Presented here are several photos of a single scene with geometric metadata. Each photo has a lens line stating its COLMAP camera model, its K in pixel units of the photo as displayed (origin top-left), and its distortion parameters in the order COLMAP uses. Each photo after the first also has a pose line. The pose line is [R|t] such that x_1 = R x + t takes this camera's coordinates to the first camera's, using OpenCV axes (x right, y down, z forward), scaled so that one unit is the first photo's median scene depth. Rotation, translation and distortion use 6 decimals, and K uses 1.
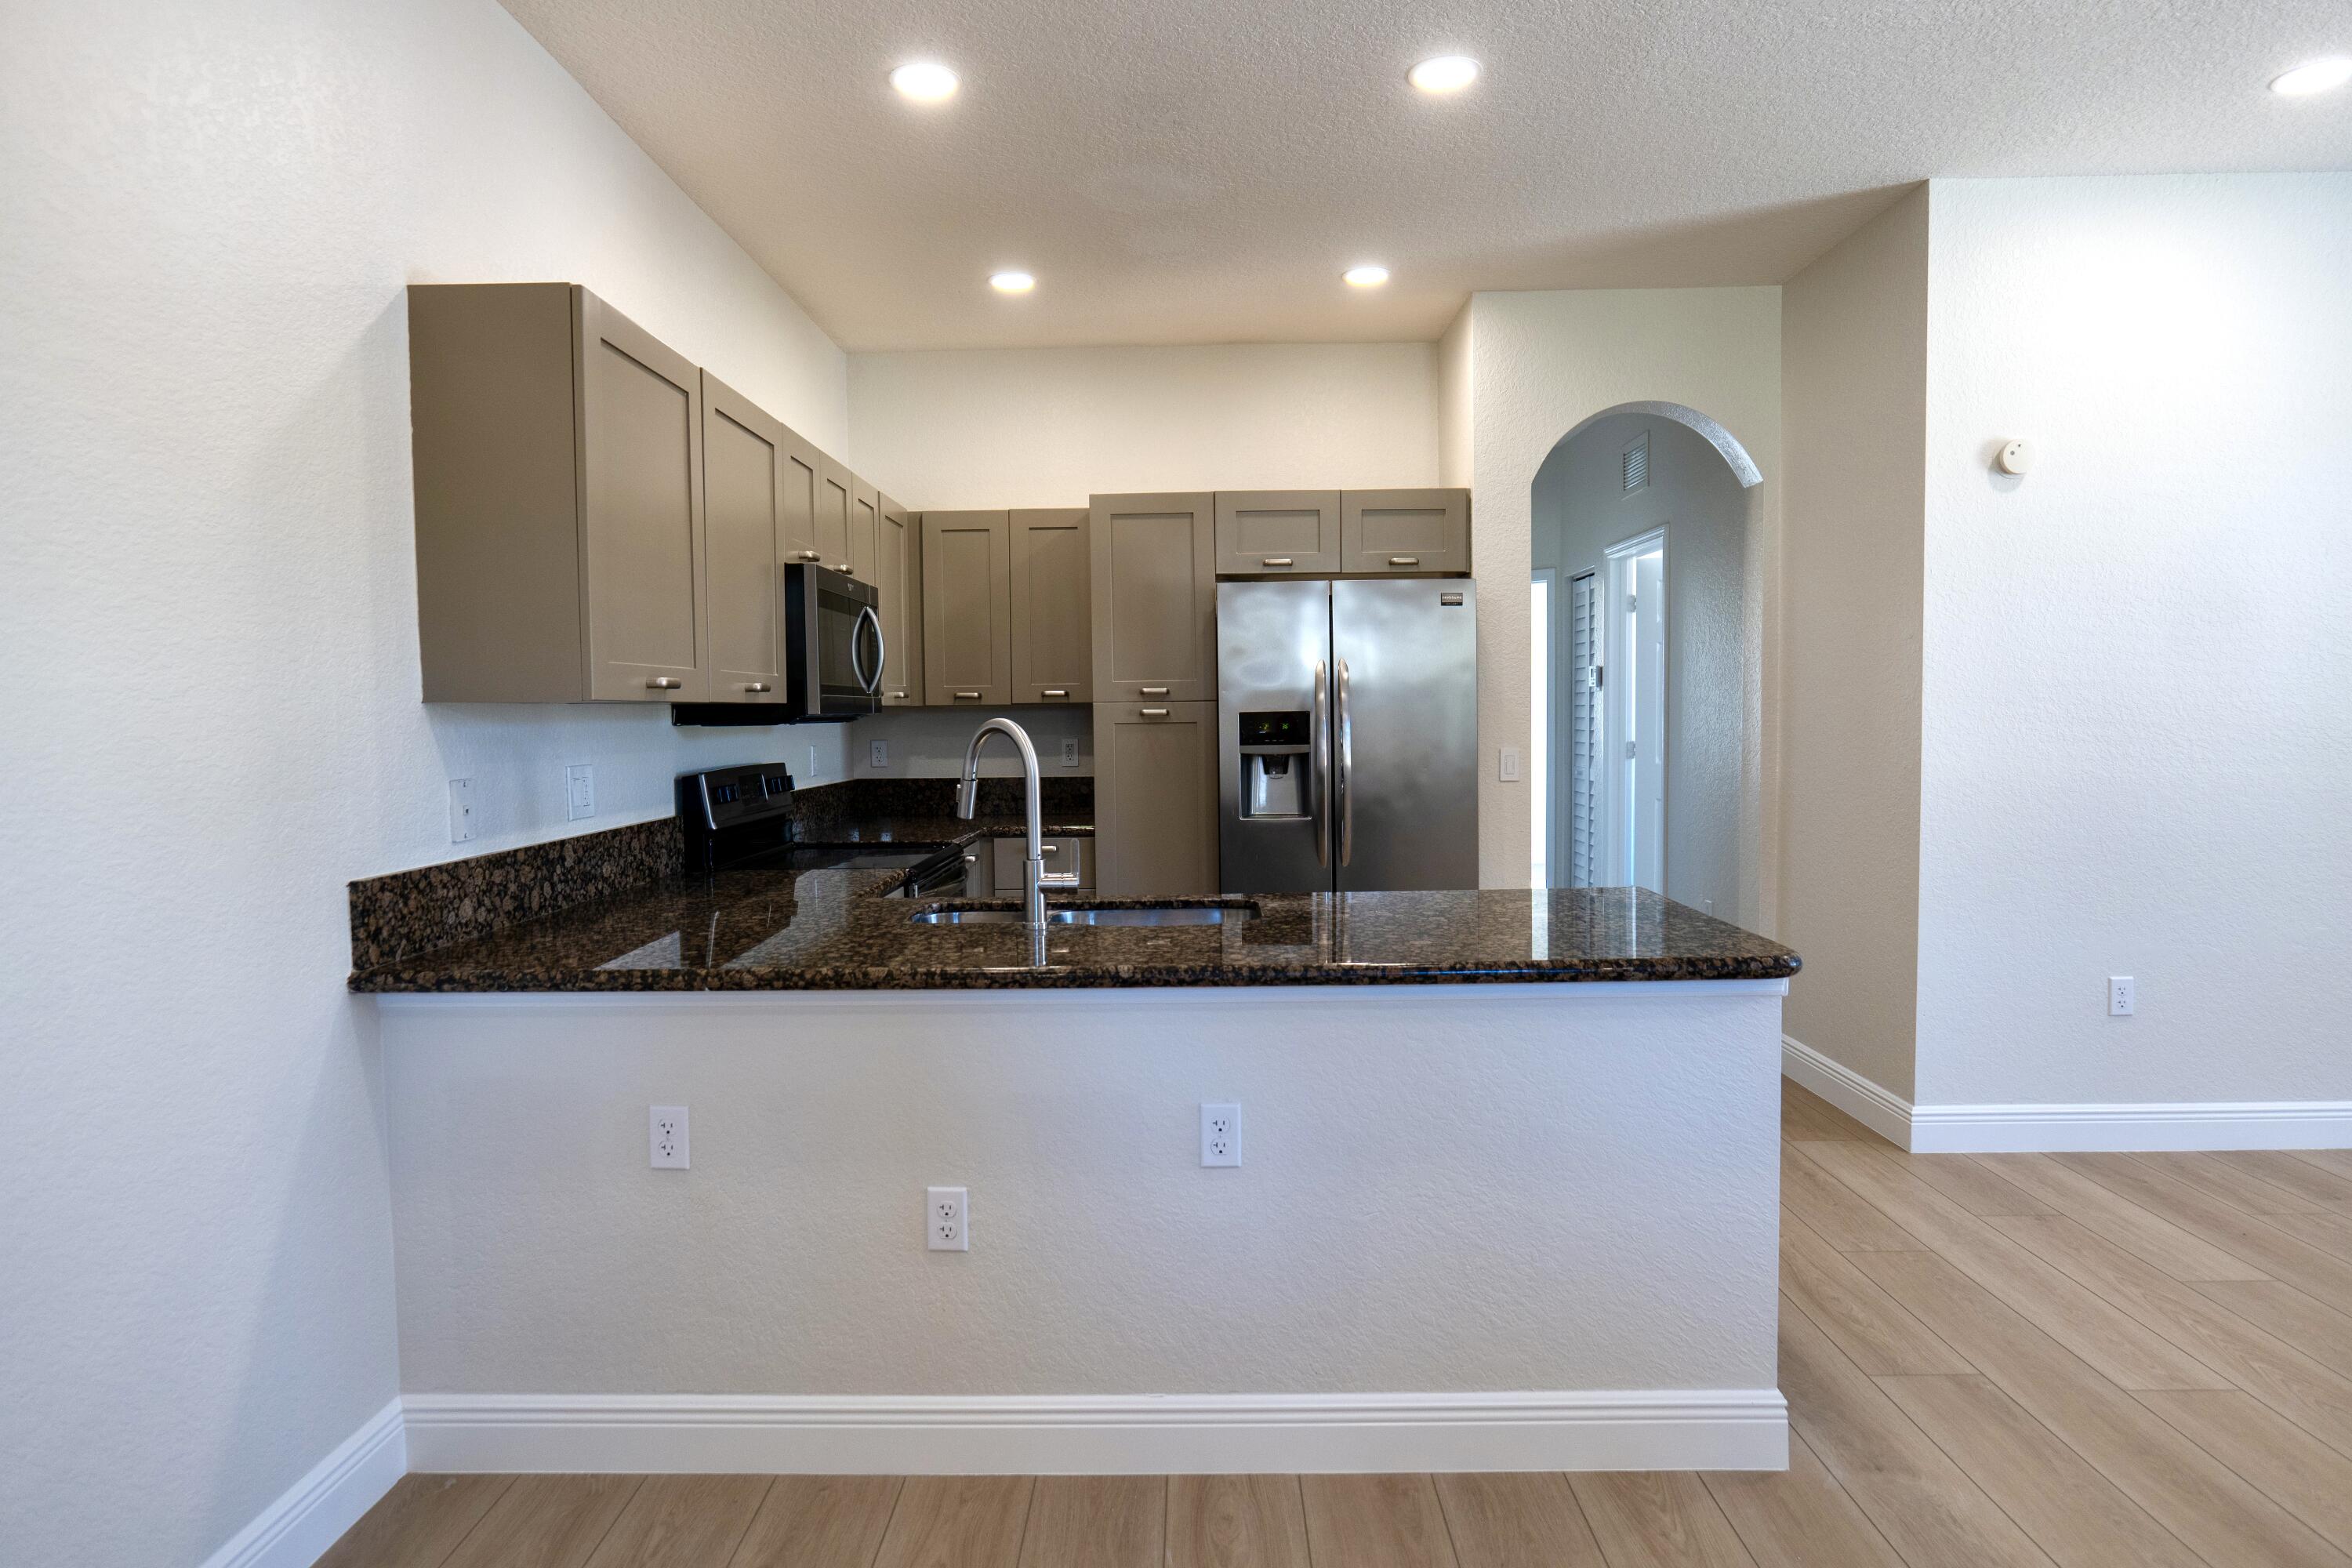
lens RADIAL K [[1372.8, 0, 1164.1], [0, 1372.8, 782.0], [0, 0, 1]] dist [-0.022716, 0.015894]
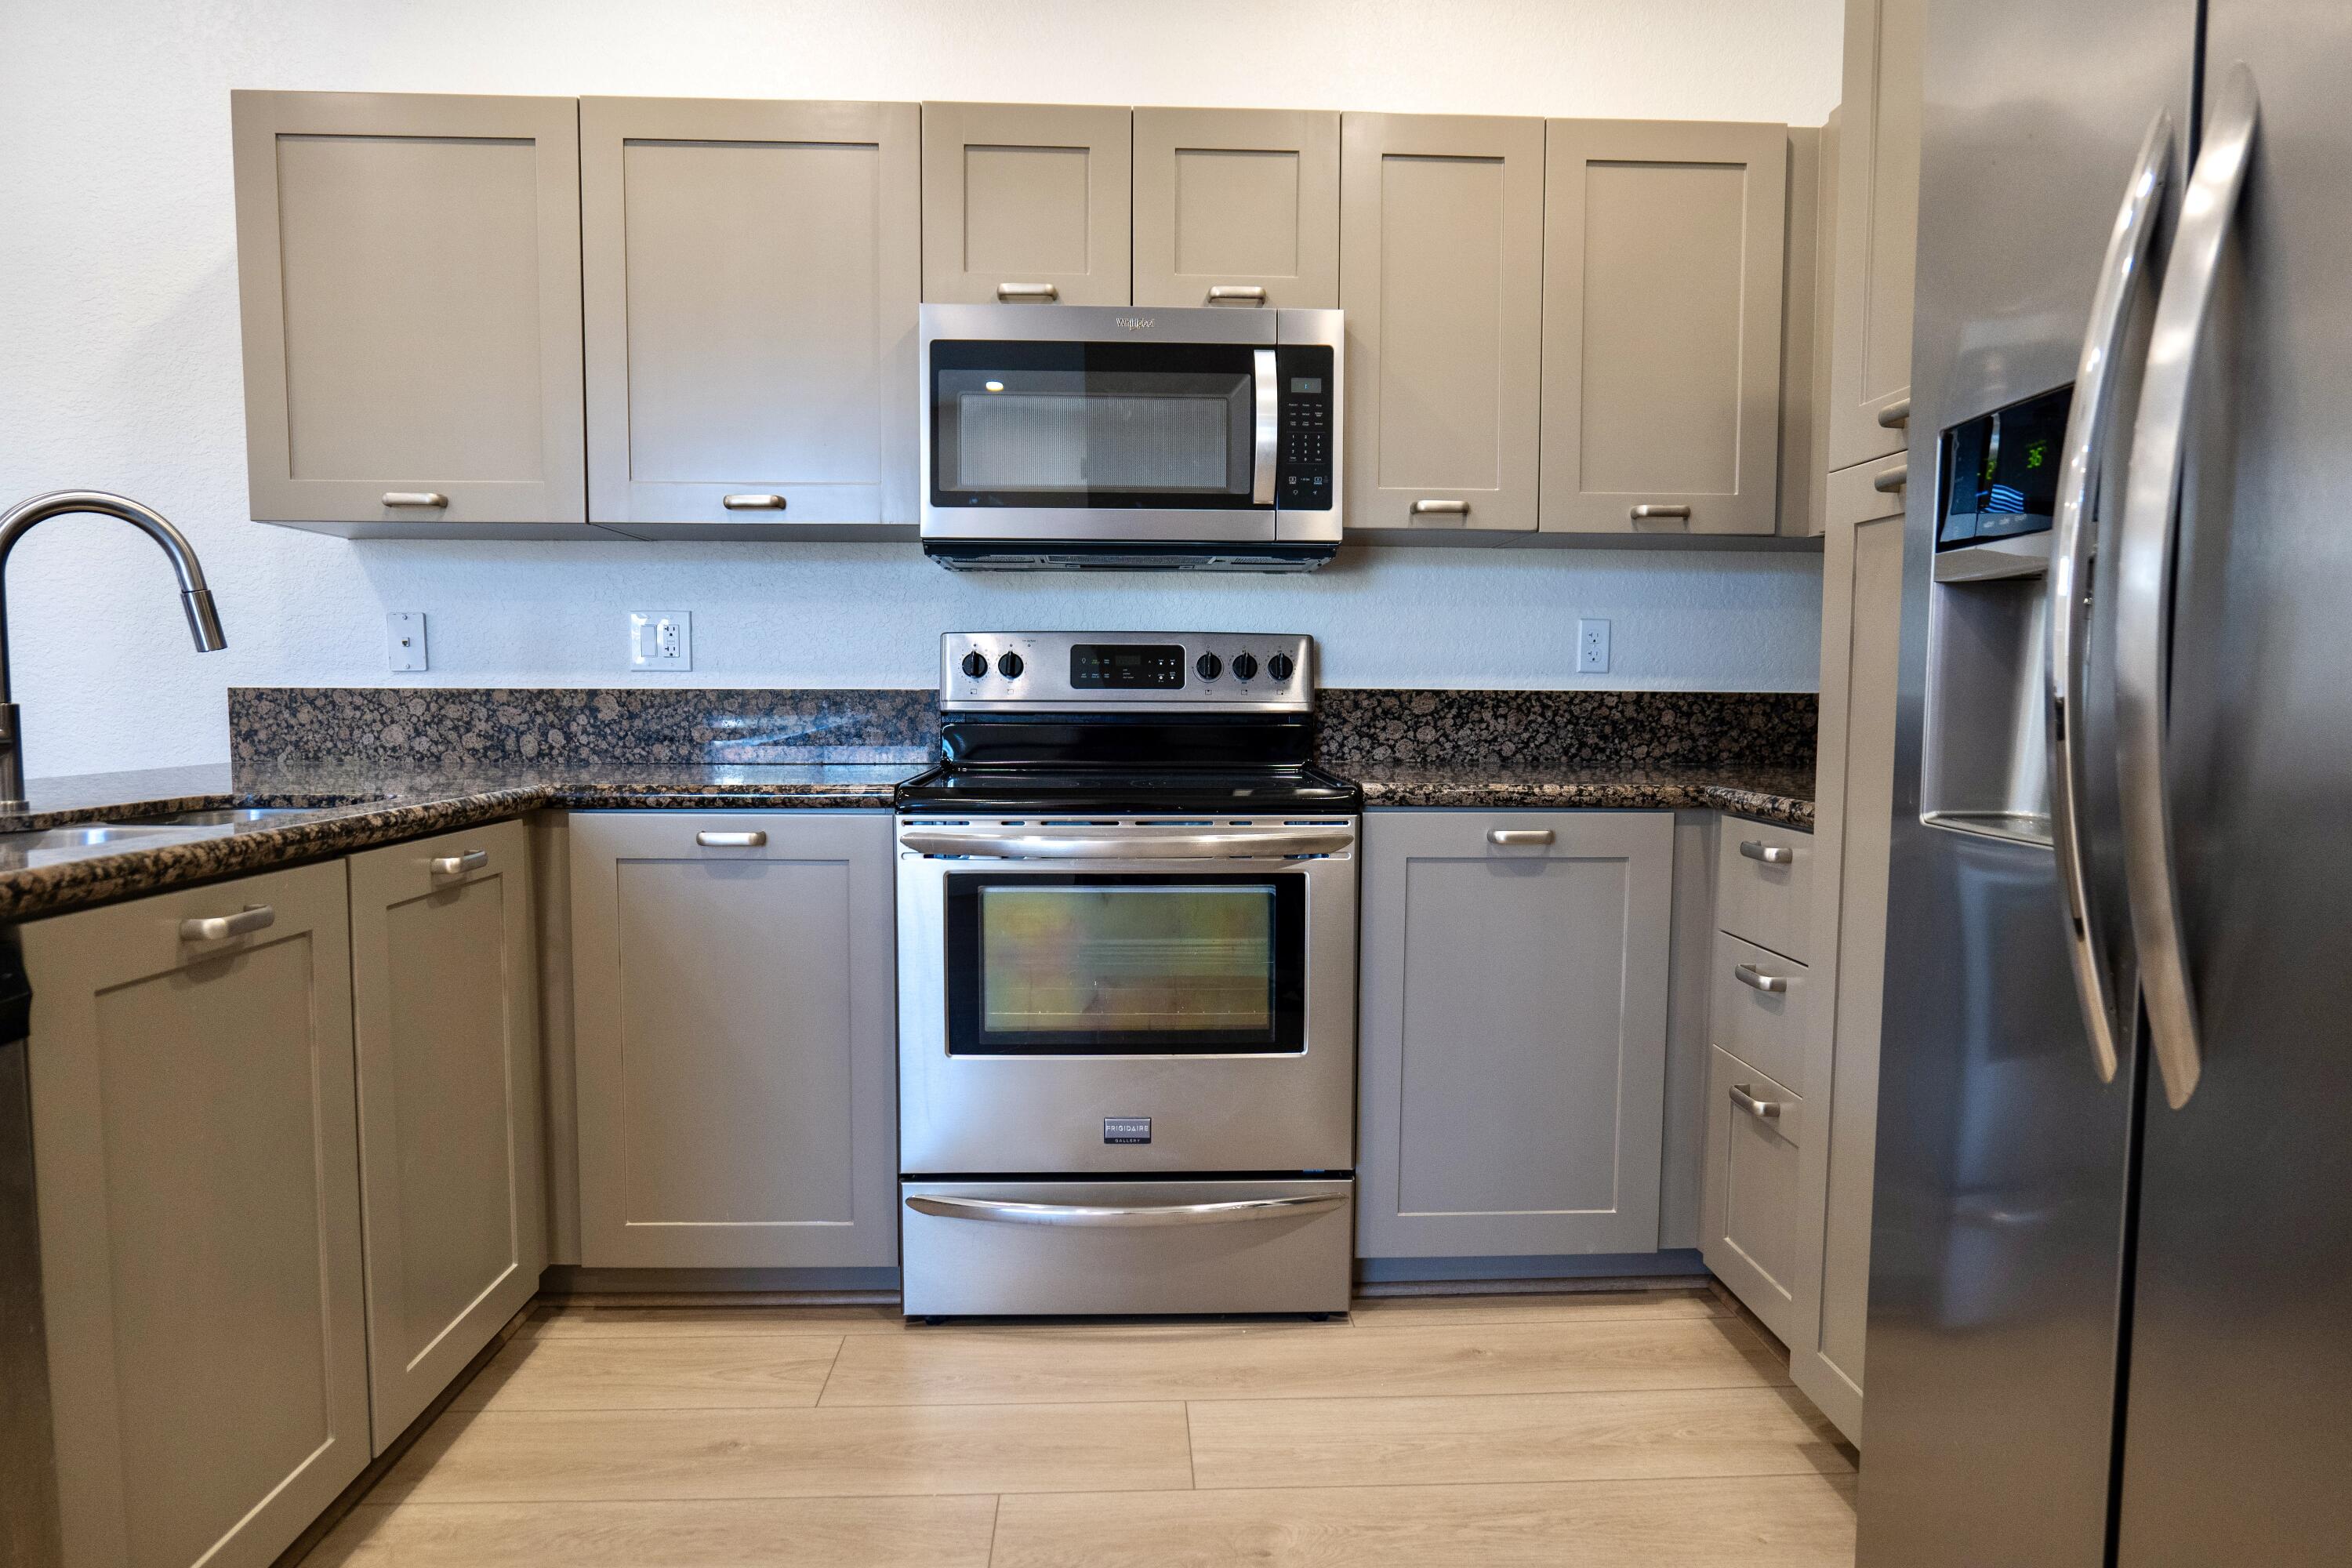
lens RADIAL K [[1372.8, 0, 1180.8], [0, 1372.8, 780.8], [0, 0, 1]] dist [-0.022716, 0.015894]
pose [[0.066521, 0.081141, -0.994480, 0.595080], [-0.057434, 0.995347, 0.077369, 0.011795], [0.996131, 0.051971, 0.070872, 1.556017]]
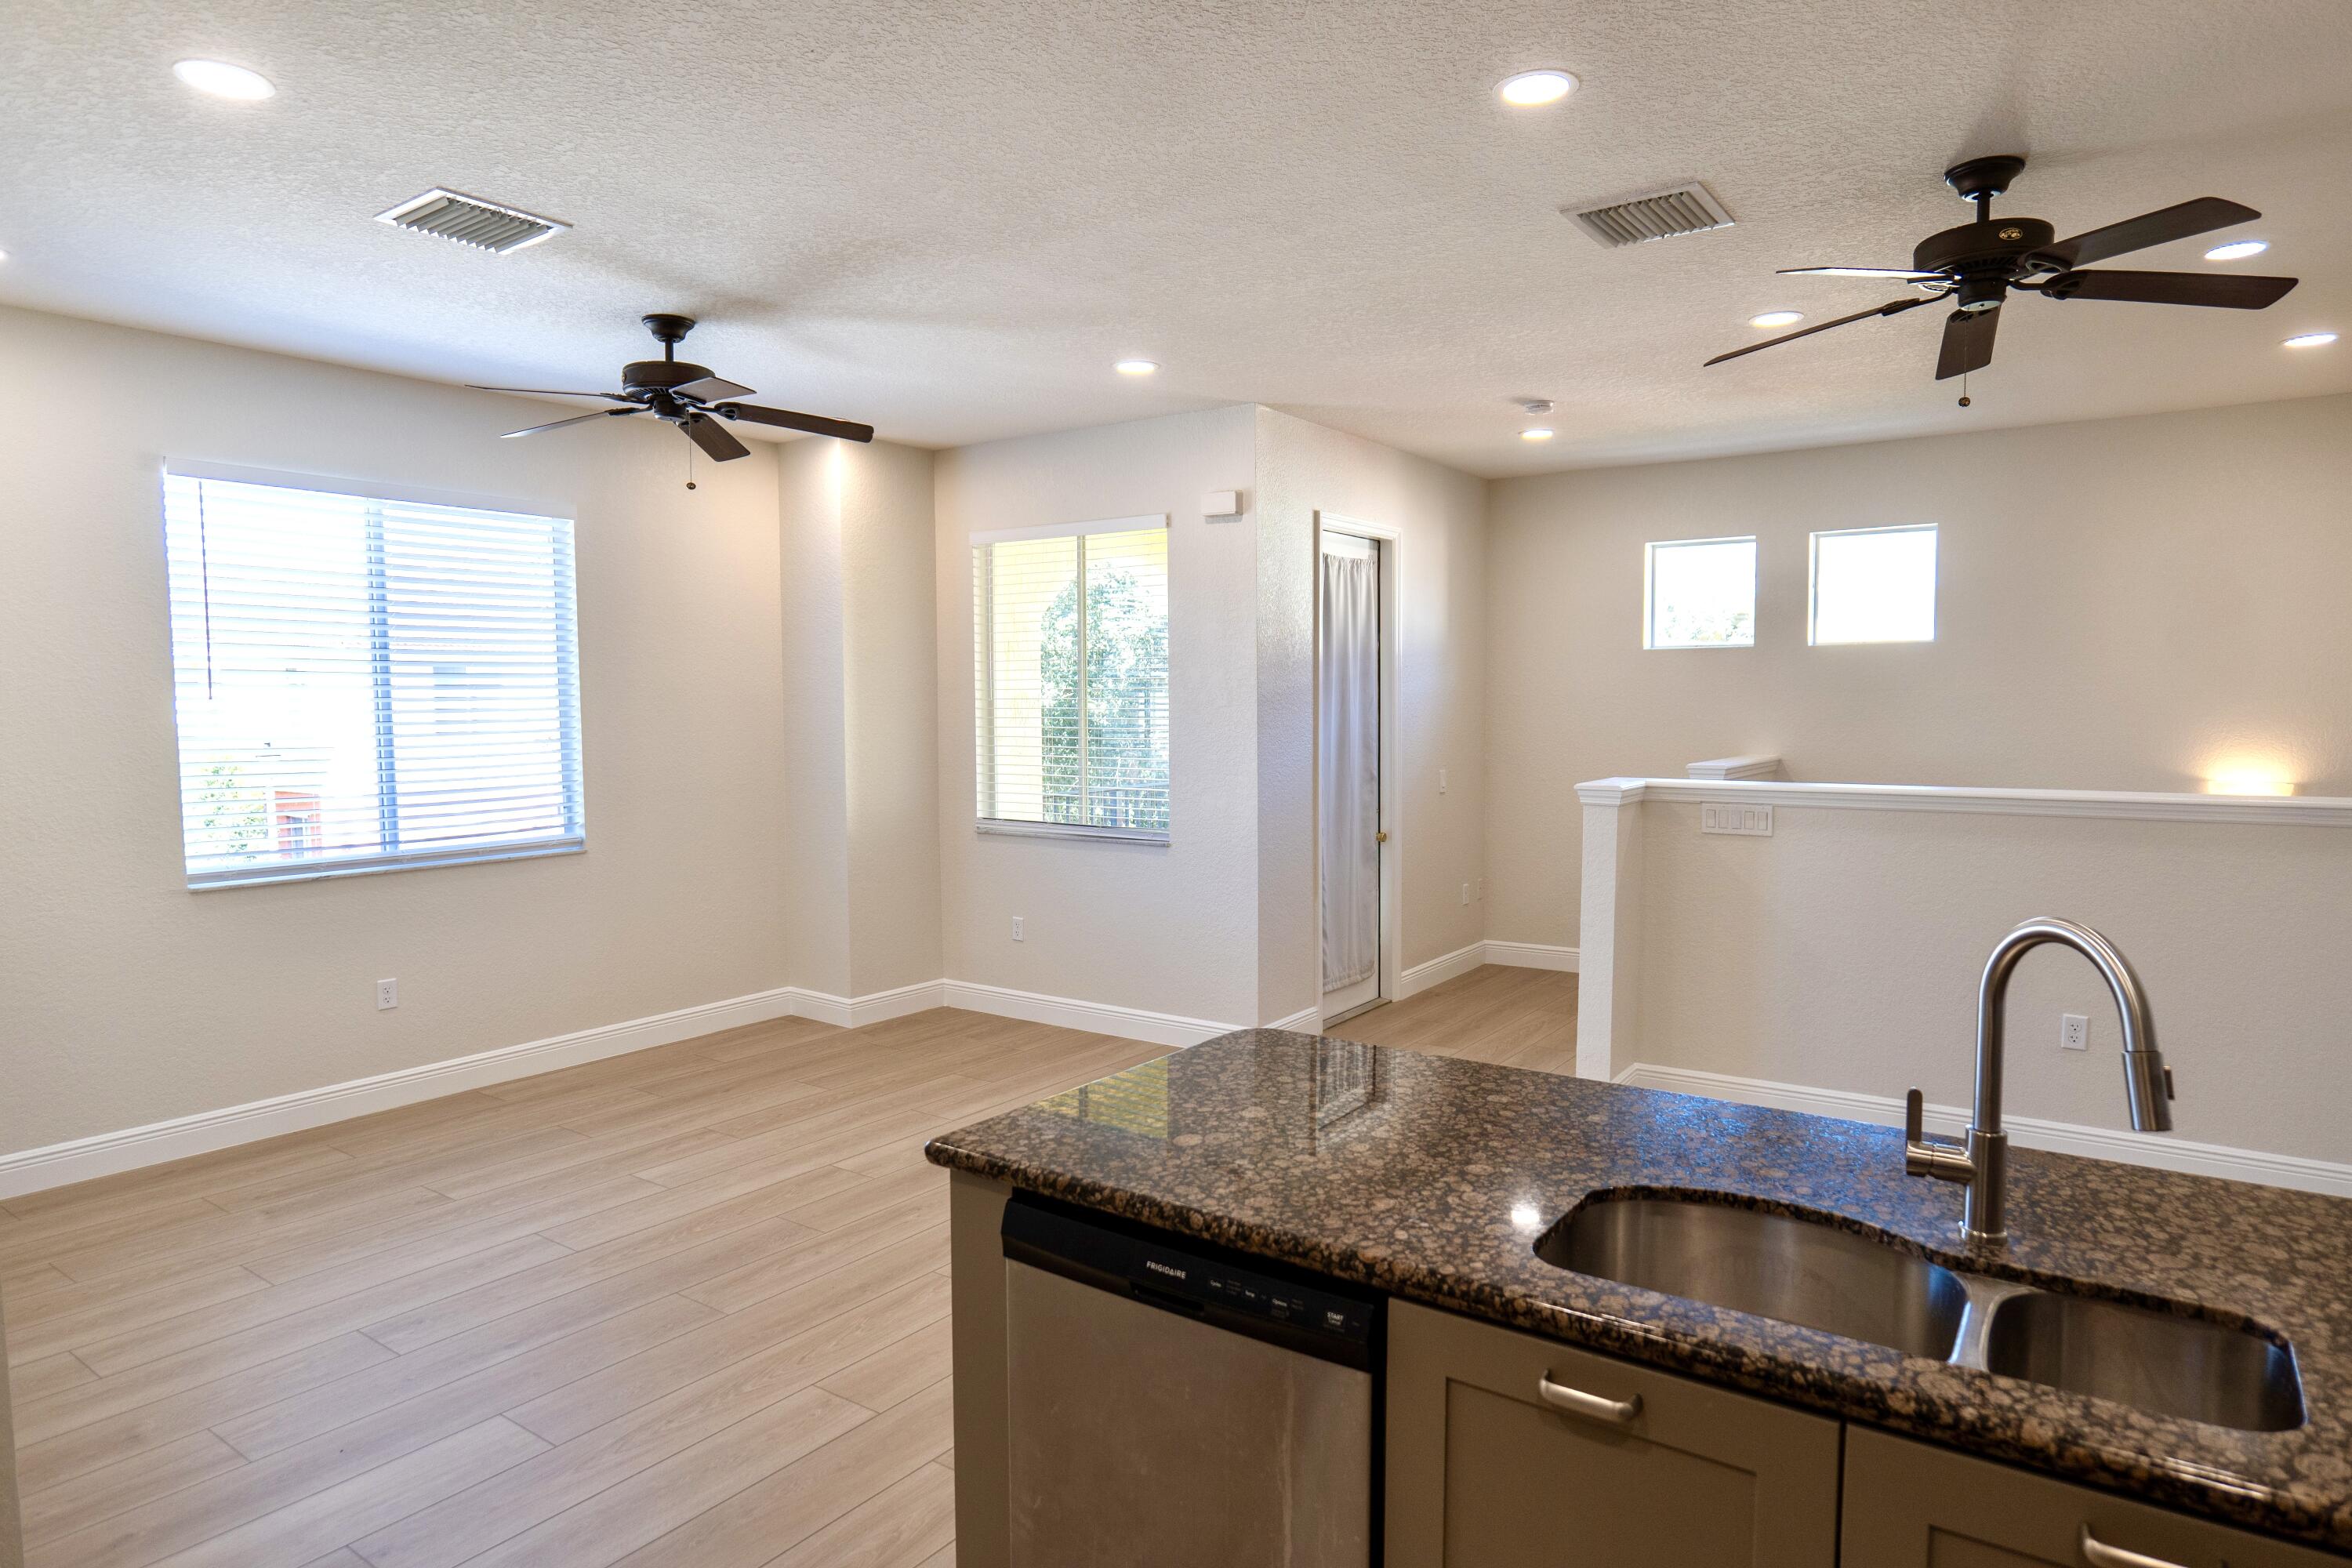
lens RADIAL K [[1372.8, 0, 1172.2], [0, 1372.8, 800.5], [0, 0, 1]] dist [-0.022716, 0.015894]
pose [[-0.825247, -0.024237, 0.564252, -0.142313], [0.045510, 0.992976, 0.109213, -0.182230], [-0.562936, 0.115807, -0.818347, 1.749559]]
